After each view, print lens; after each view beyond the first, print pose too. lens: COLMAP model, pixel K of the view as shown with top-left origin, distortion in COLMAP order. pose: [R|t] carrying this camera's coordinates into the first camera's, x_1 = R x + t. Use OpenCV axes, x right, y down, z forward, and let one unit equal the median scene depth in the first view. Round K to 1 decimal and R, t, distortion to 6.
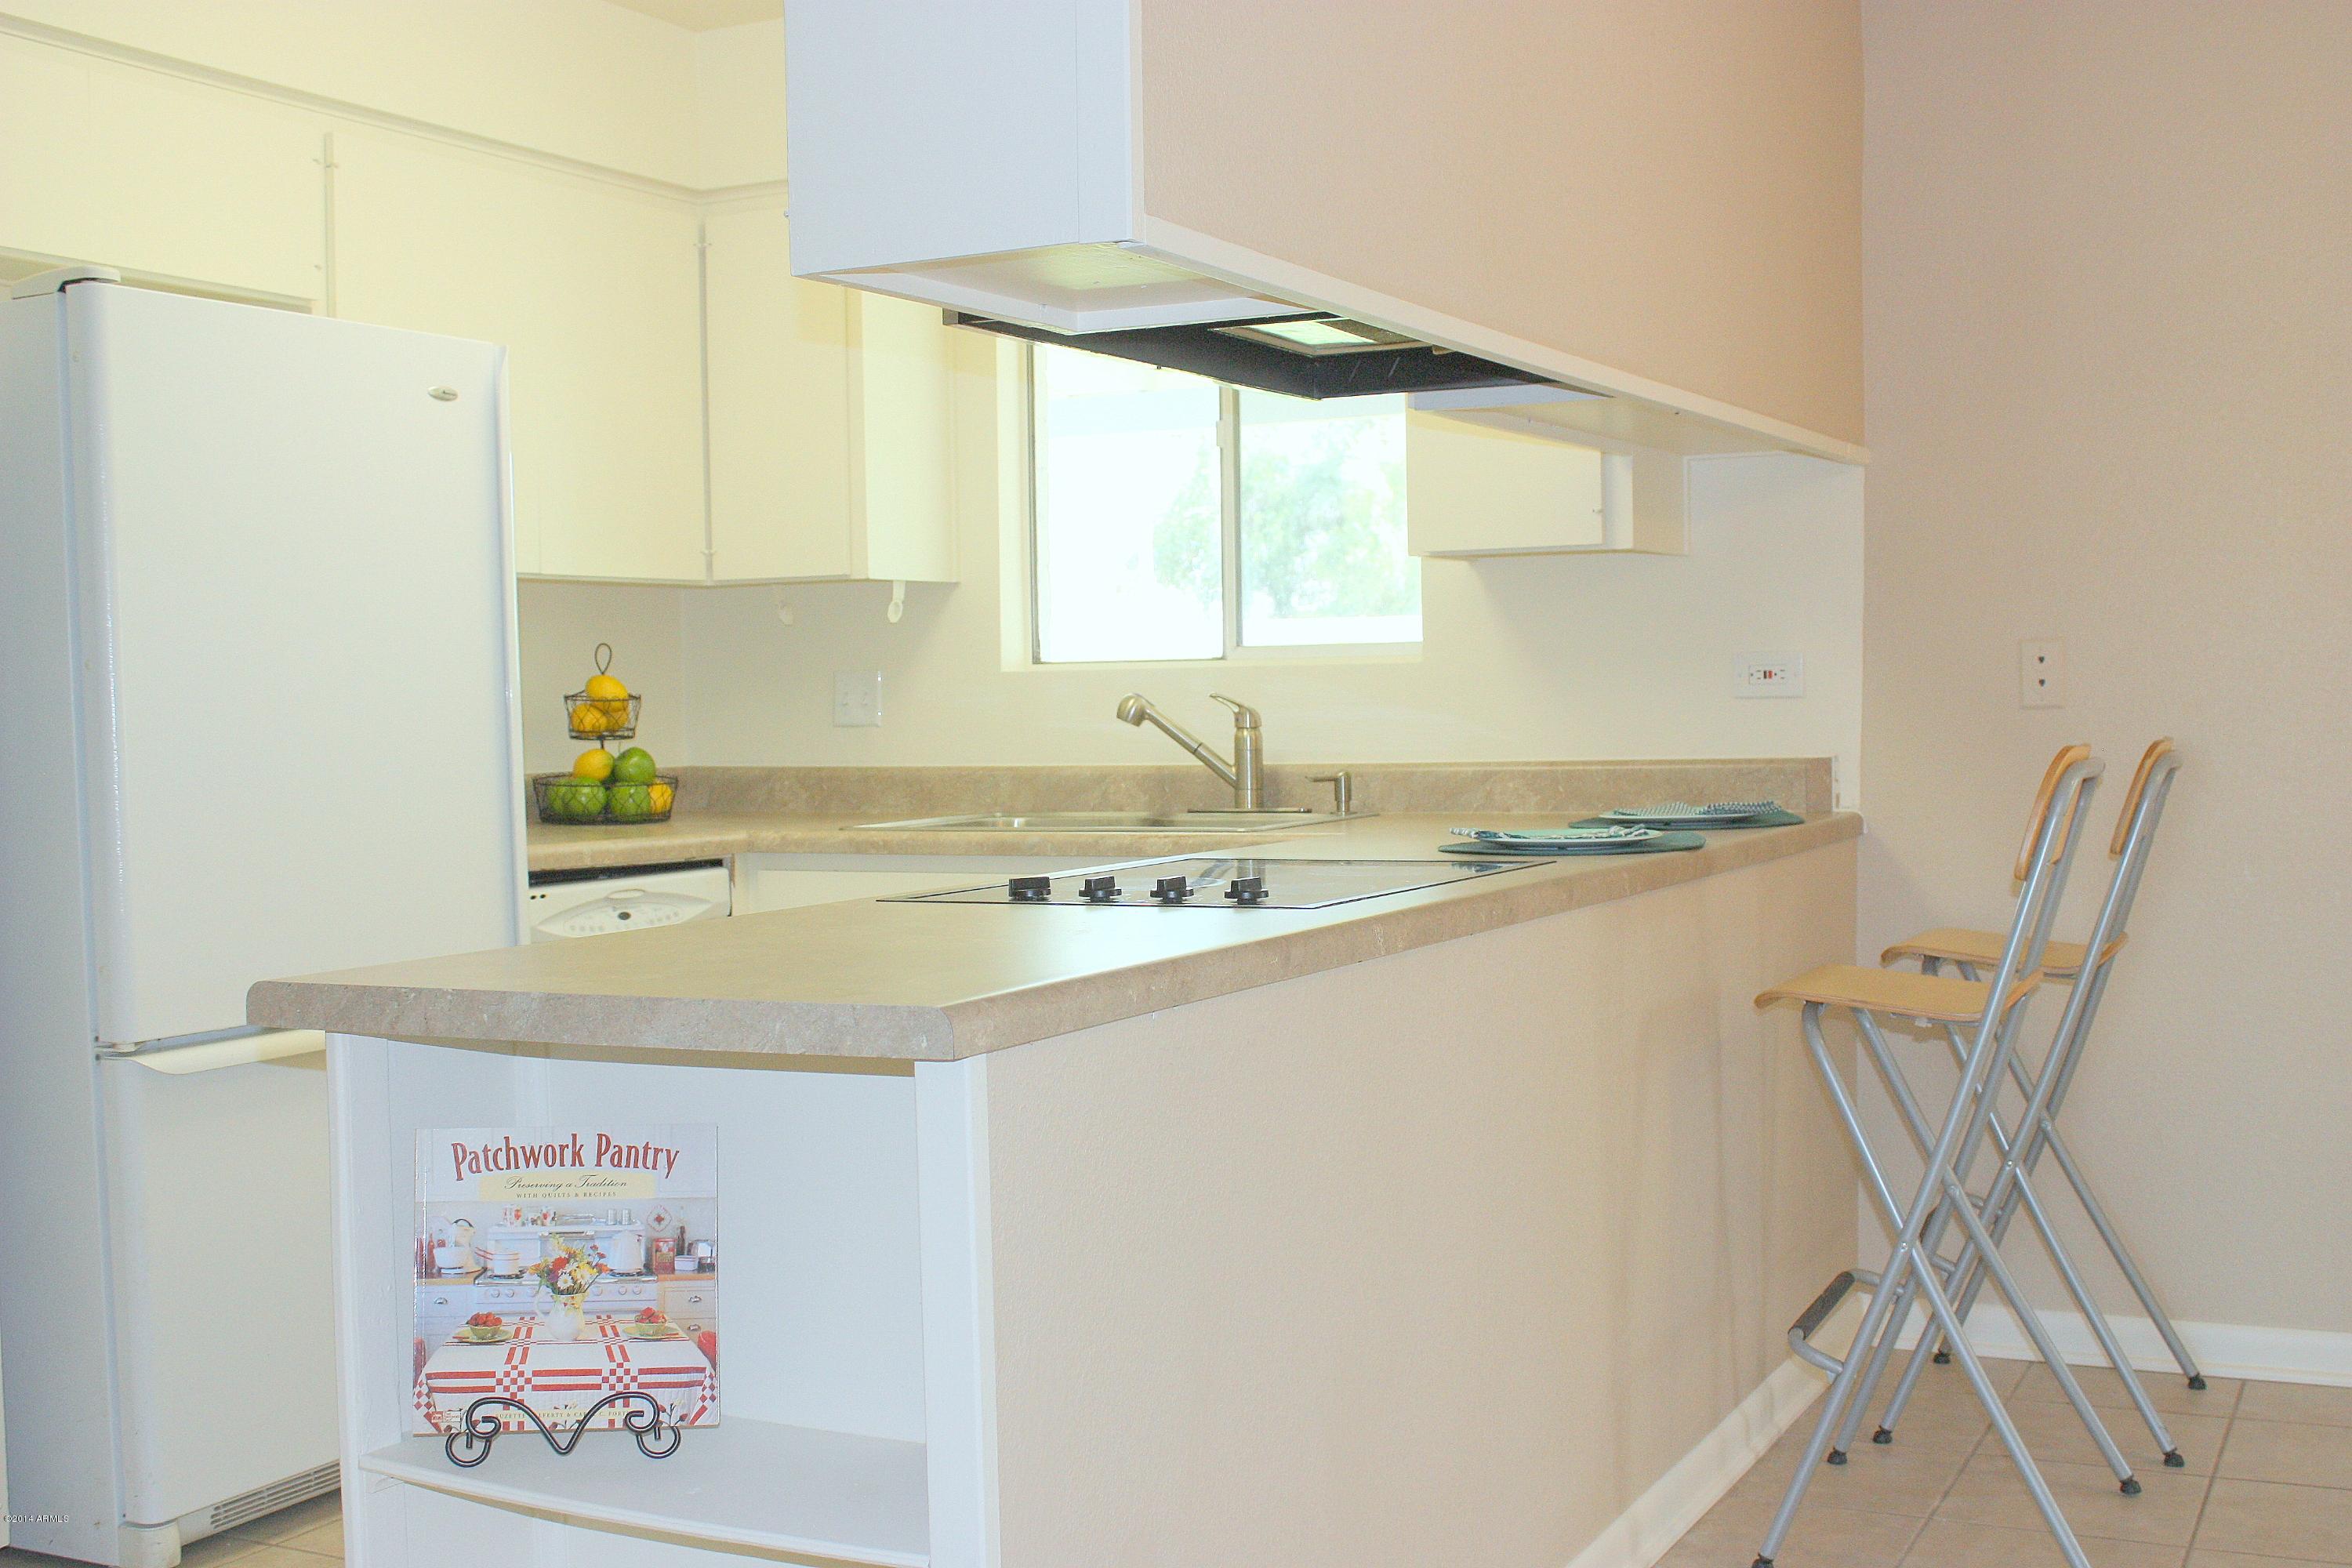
lens RADIAL K [[2642.0, 0, 1176.0], [0, 2642.0, 784.0], [0, 0, 1]] dist [-0.130338, 0.162980]
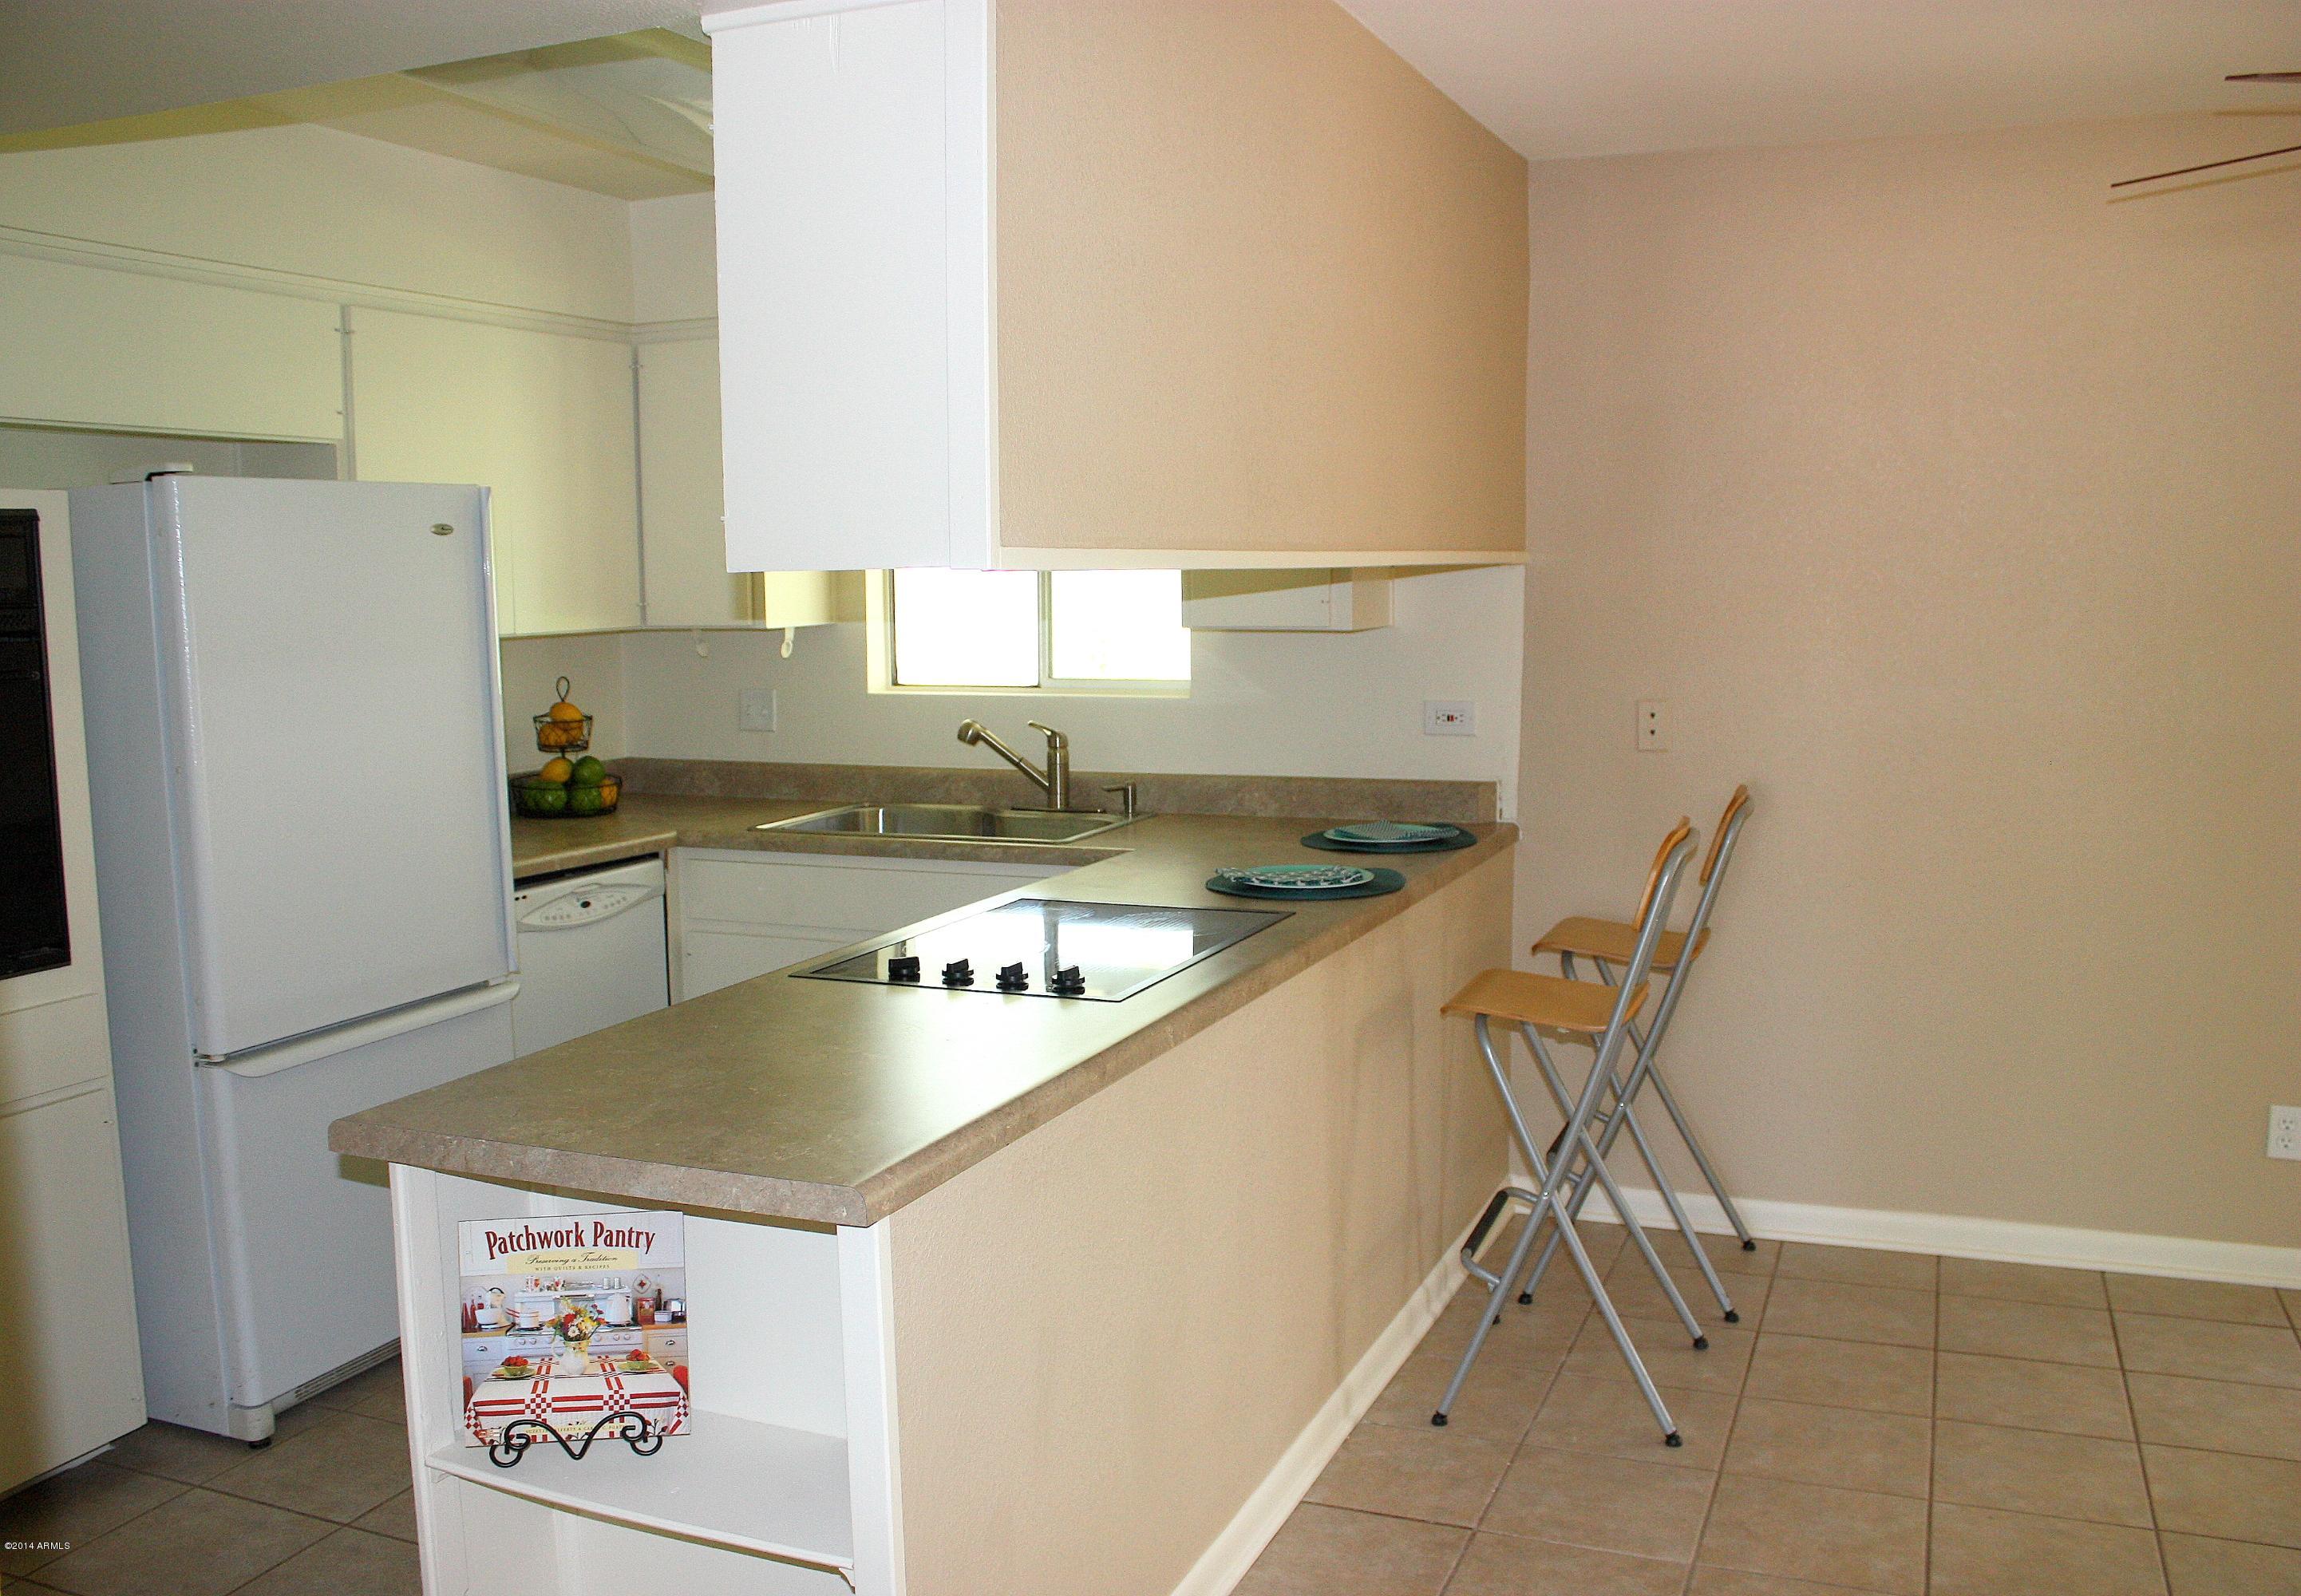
lens RADIAL K [[2018.8, 0, 1120.4], [0, 2018.8, 800.8], [0, 0, 1]] dist [-0.184484, 0.172392]
pose [[0.997801, -0.002958, 0.066219, -0.012099], [-0.002411, 0.996723, 0.080851, -0.110524], [-0.066241, -0.080833, 0.994524, -0.006830]]
